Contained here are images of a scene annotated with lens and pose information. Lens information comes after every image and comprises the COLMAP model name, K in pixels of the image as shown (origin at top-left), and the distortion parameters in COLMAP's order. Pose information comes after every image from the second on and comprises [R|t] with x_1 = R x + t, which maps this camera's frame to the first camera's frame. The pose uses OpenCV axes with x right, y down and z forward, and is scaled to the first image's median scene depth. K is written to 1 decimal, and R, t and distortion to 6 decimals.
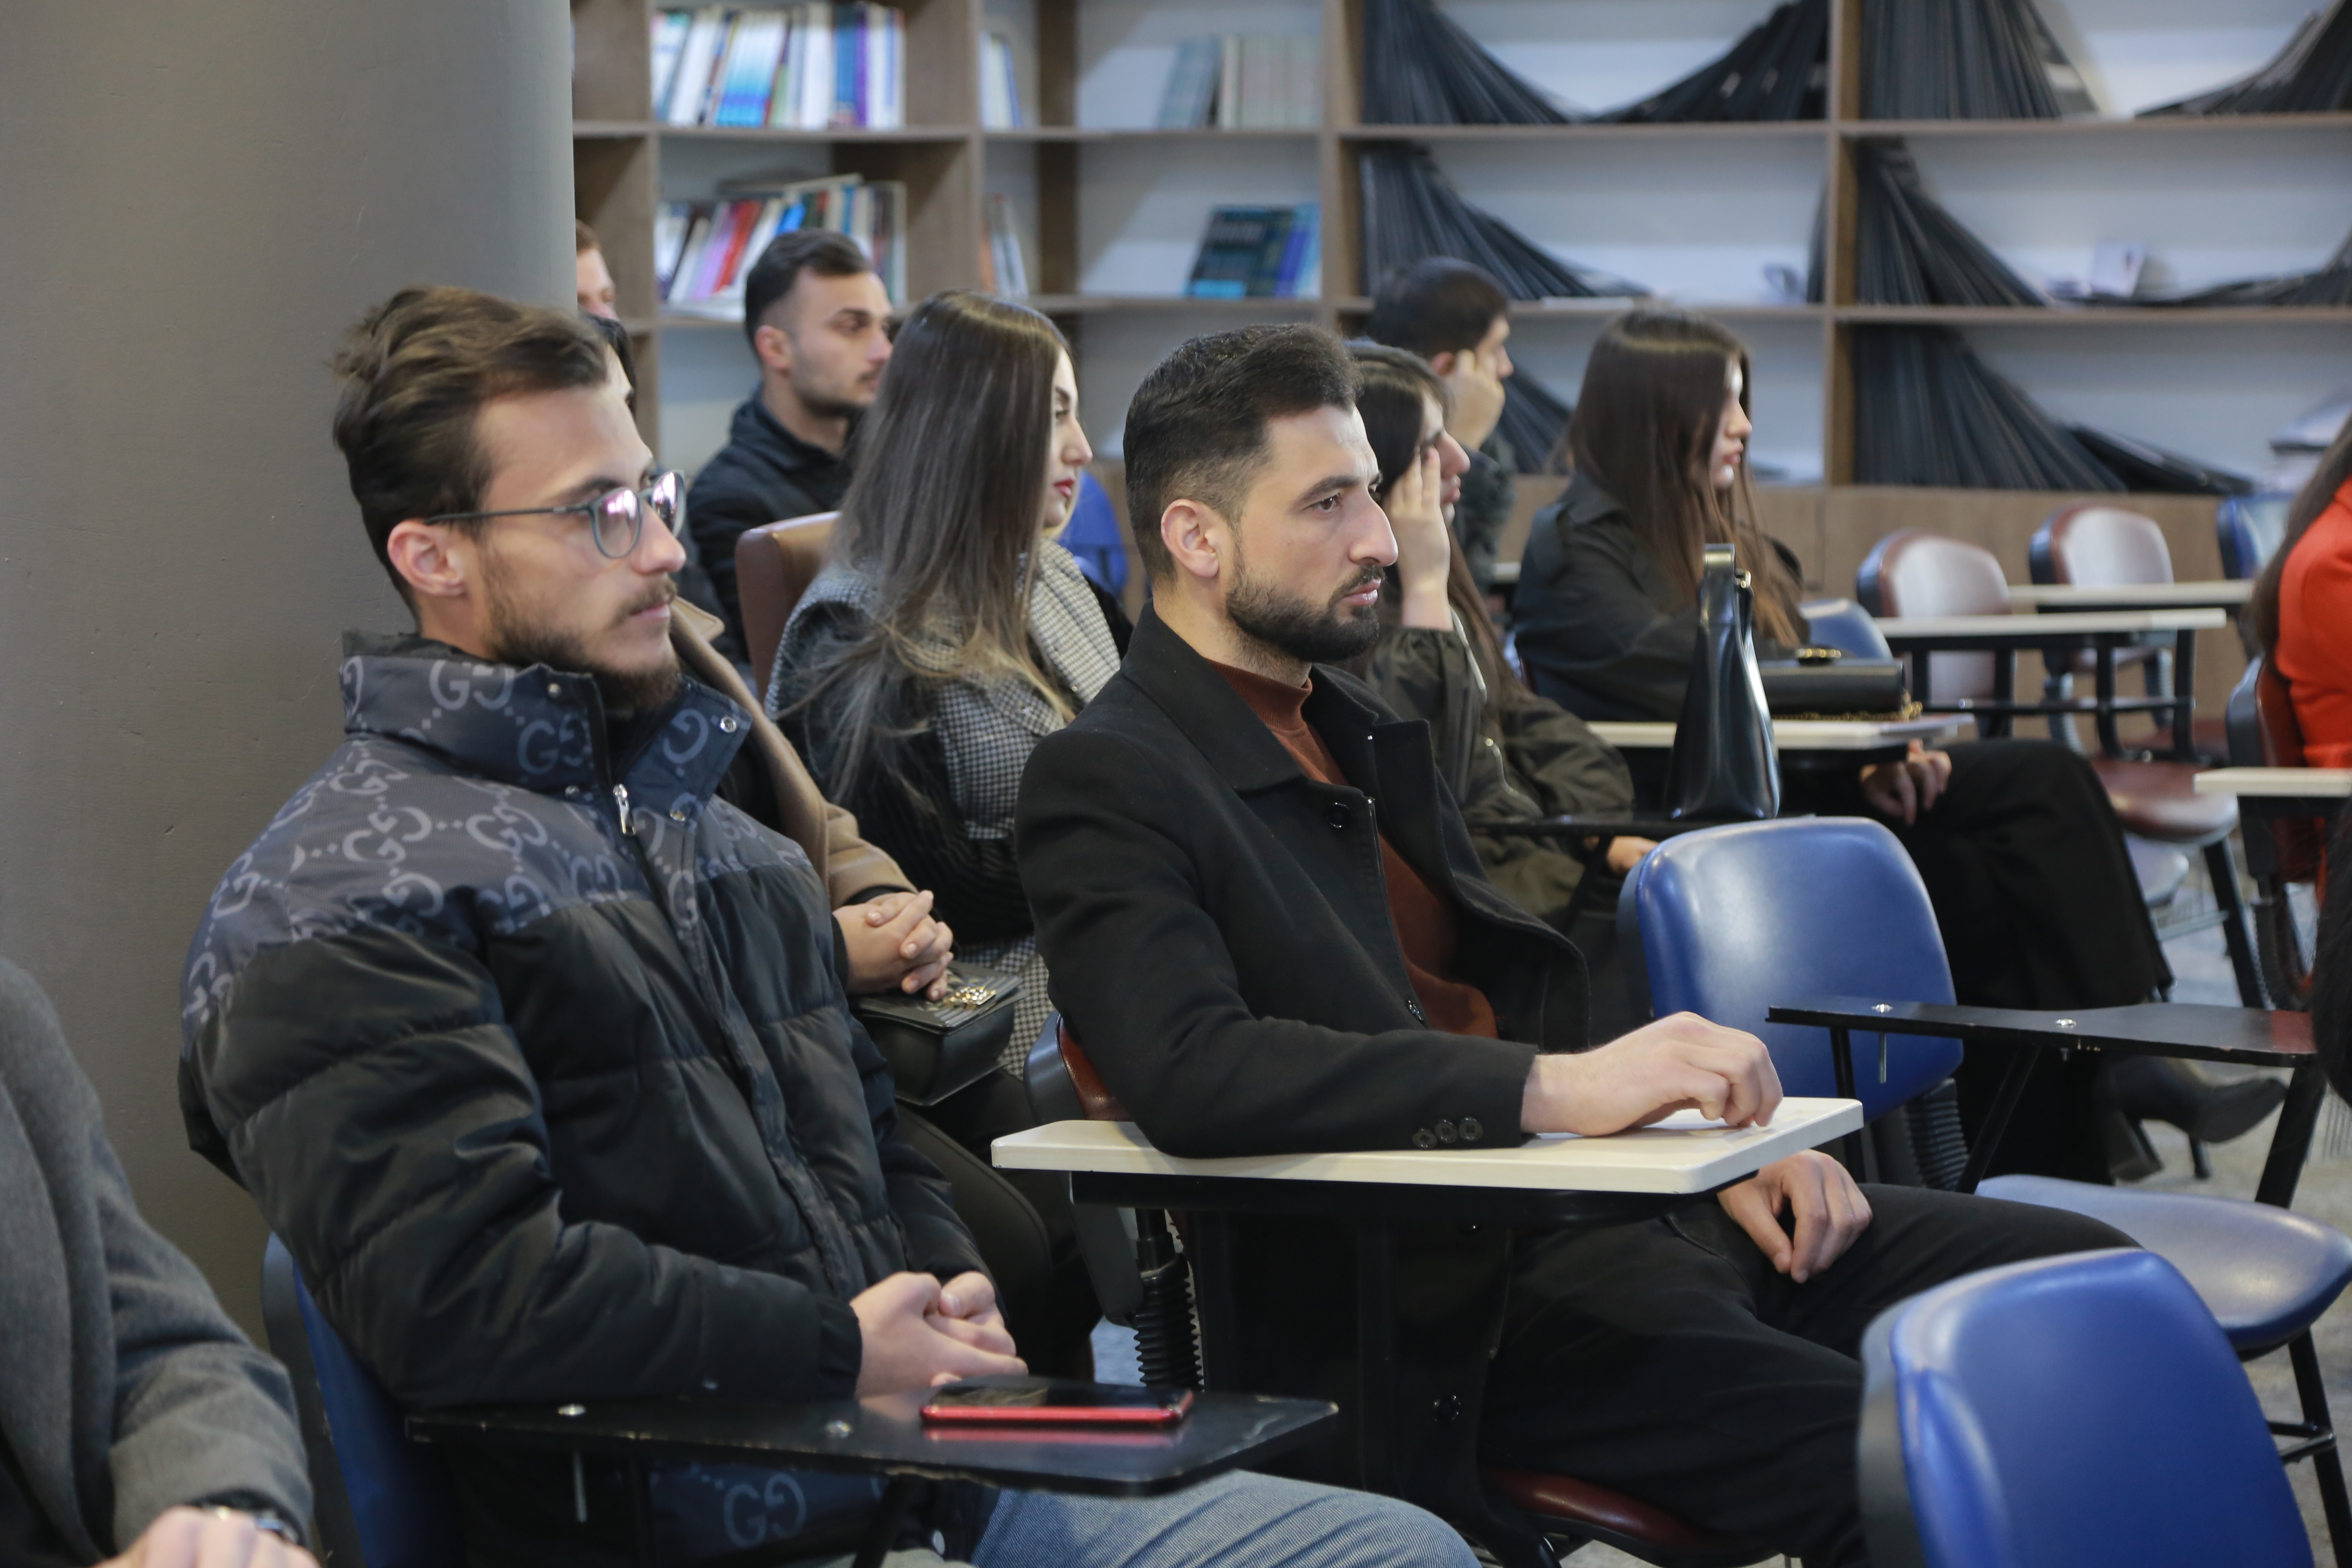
lens RADIAL K [[5012.7, 0, 1165.2], [0, 5012.7, 785.4], [0, 0, 1]] dist [0.466877, 0.000000]
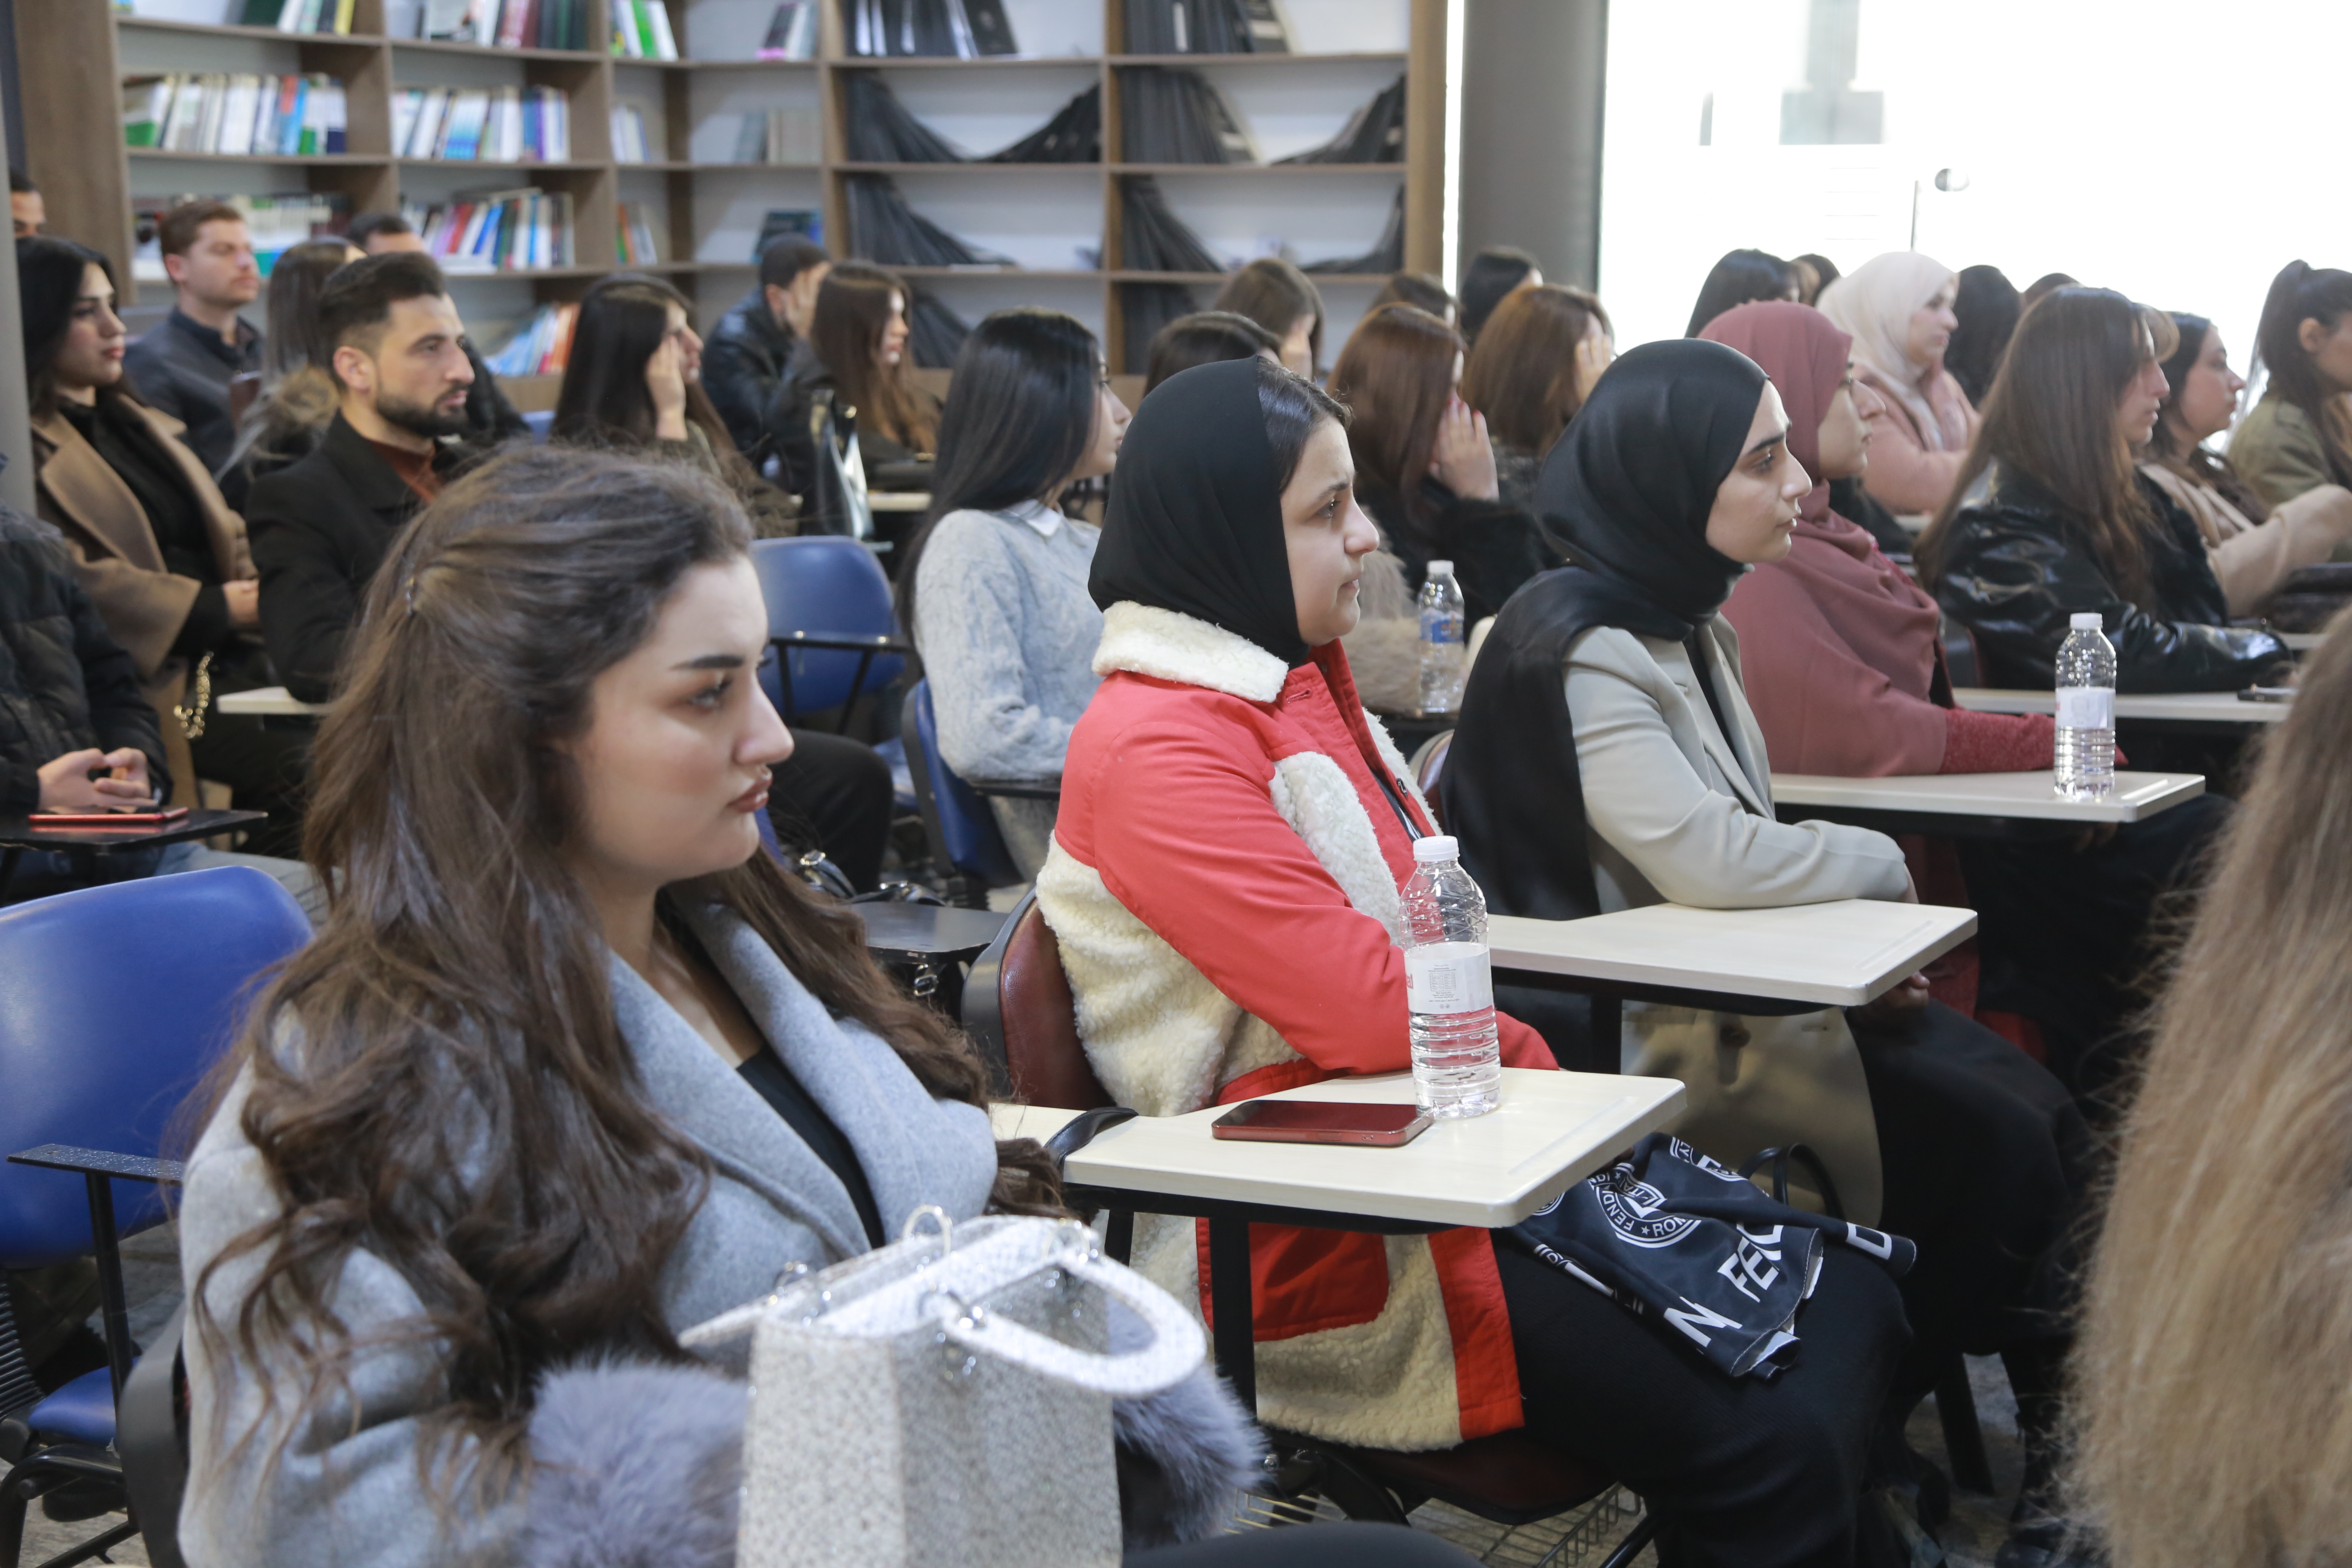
lens RADIAL K [[3018.3, 0, 1162.9], [0, 3018.3, 785.3], [0, 0, 1]] dist [0.147544, 0.000000]
pose [[0.997793, -0.011701, 0.065359, 0.080201], [0.007188, 0.997600, 0.068860, 0.009662], [-0.066008, -0.068238, 0.995483, -0.045313]]
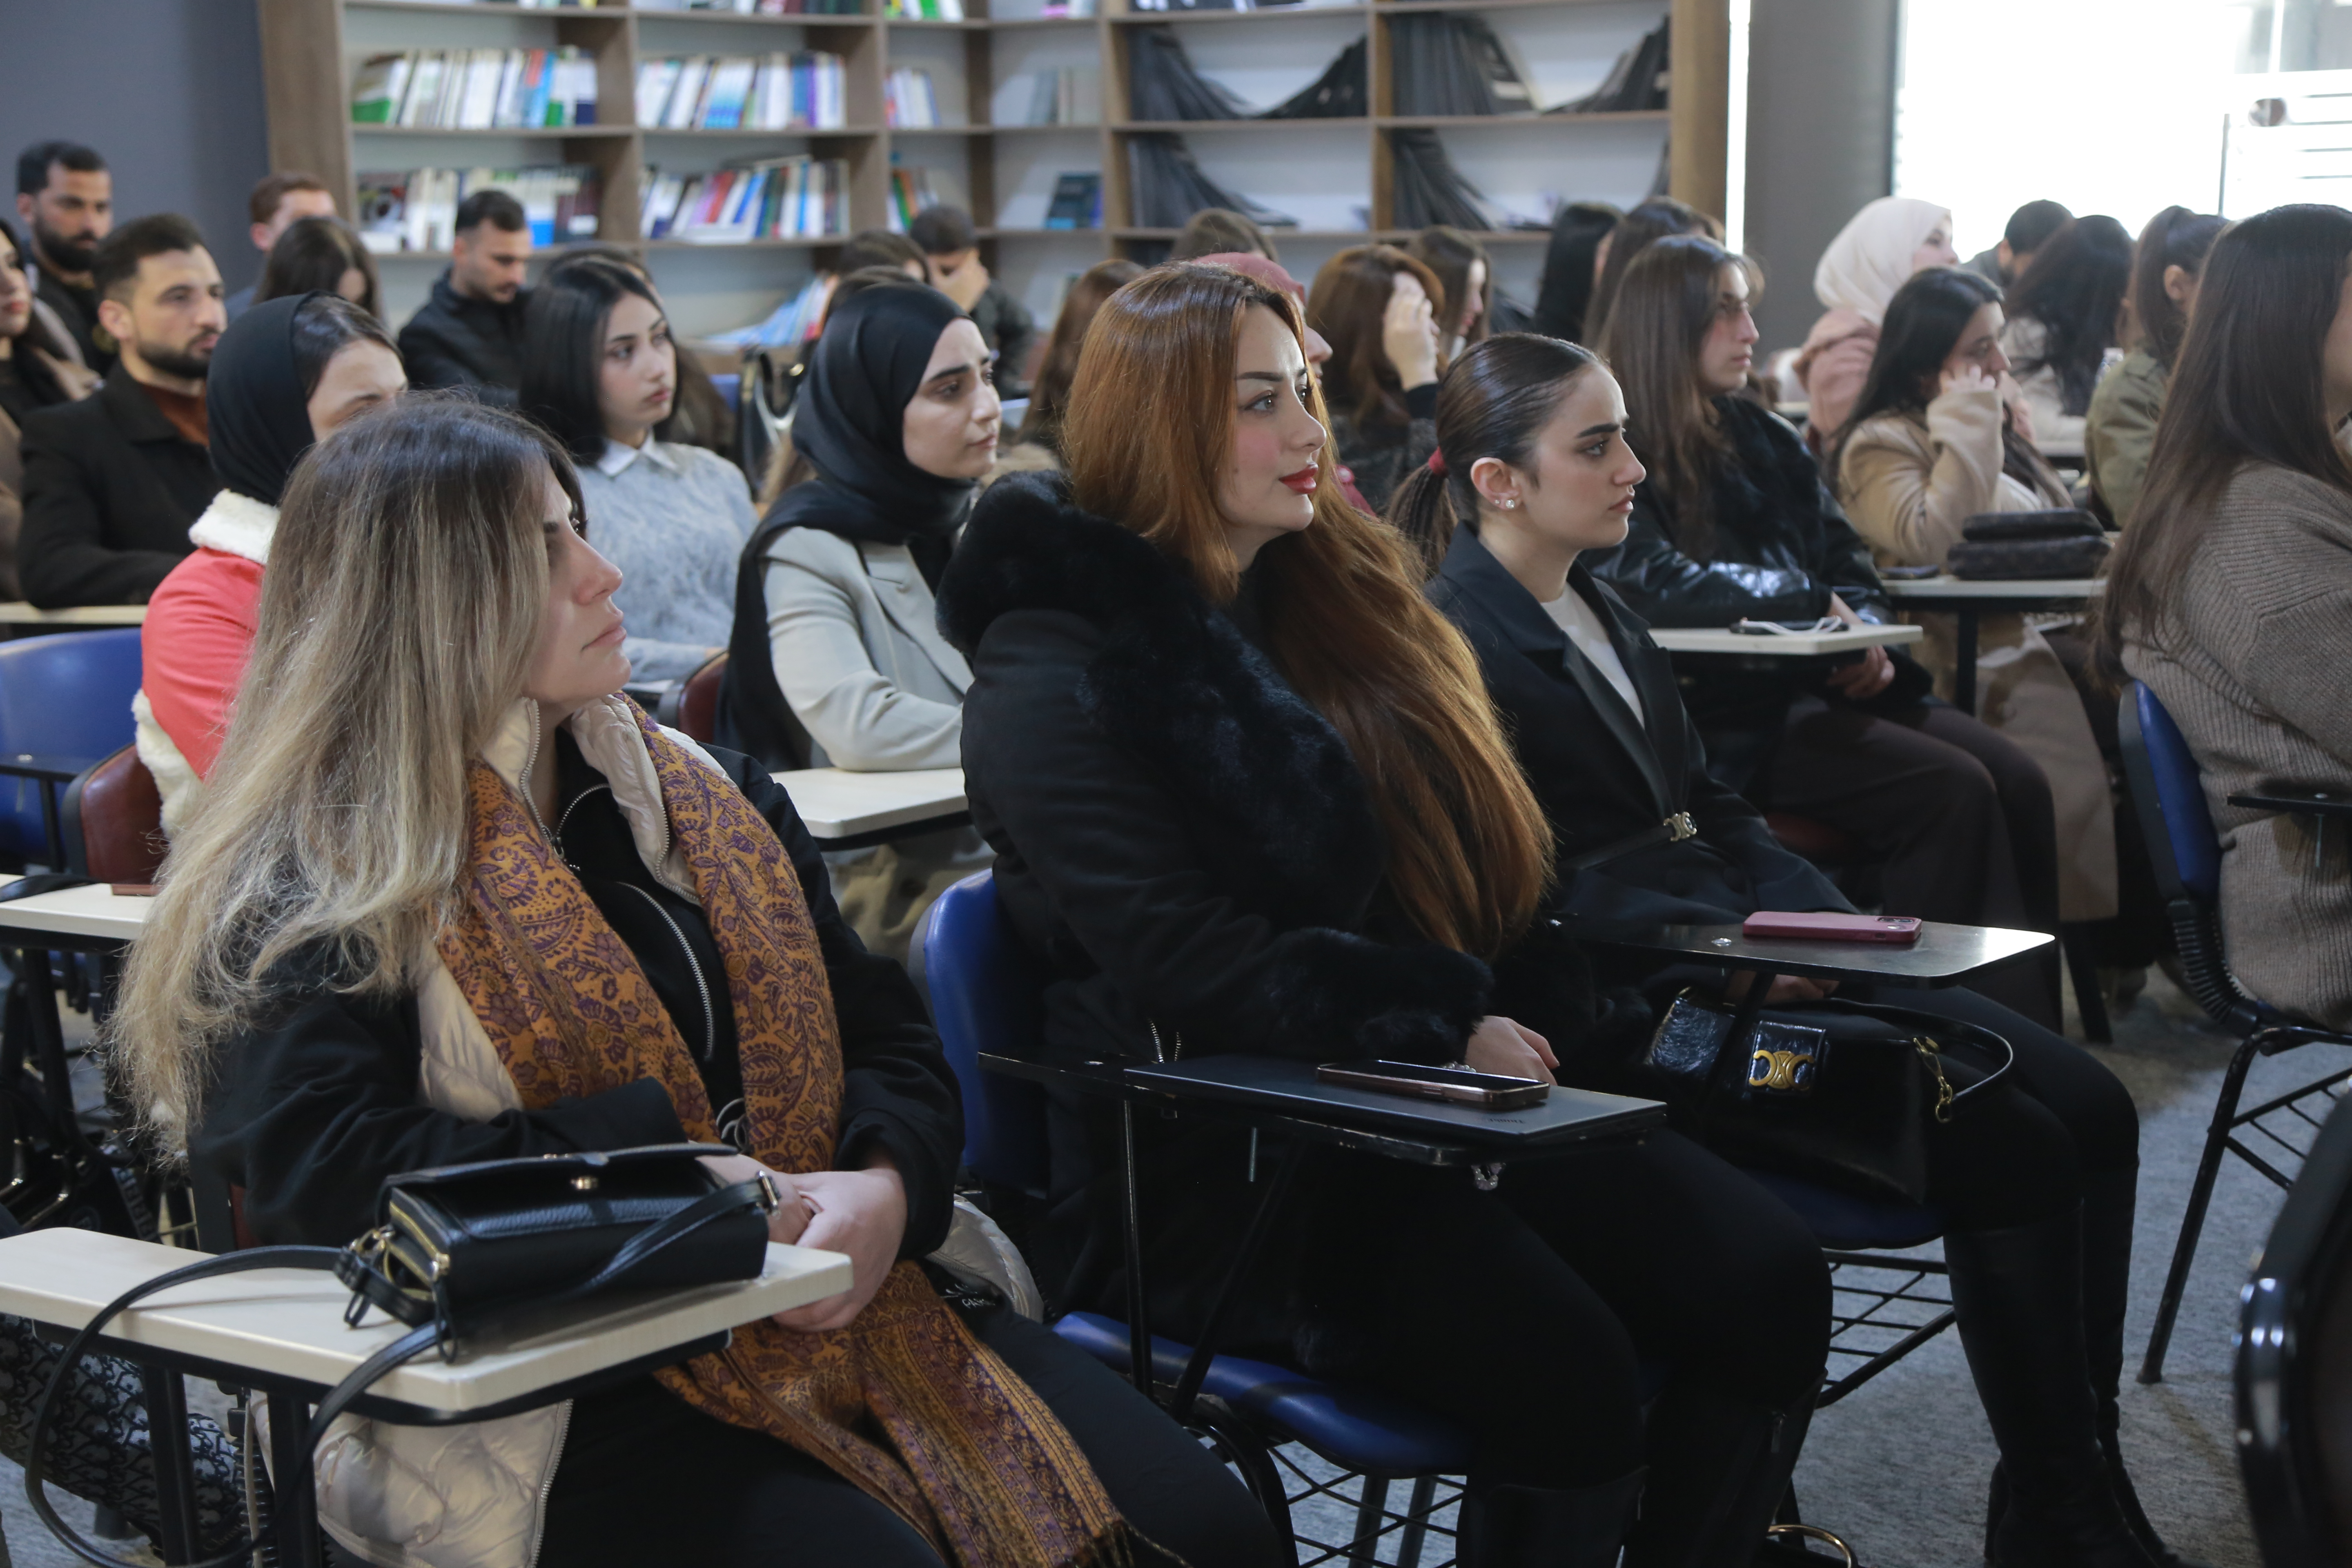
lens RADIAL K [[3456.9, 0, 1188.9], [0, 3456.9, 787.8], [0, 0, 1]] dist [0.171660, 0.000000]
pose [[0.989962, 0.010495, -0.140945, 0.231769], [-0.002364, 0.998329, 0.057733, 0.020616], [0.141315, -0.056820, 0.988333, -0.128775]]
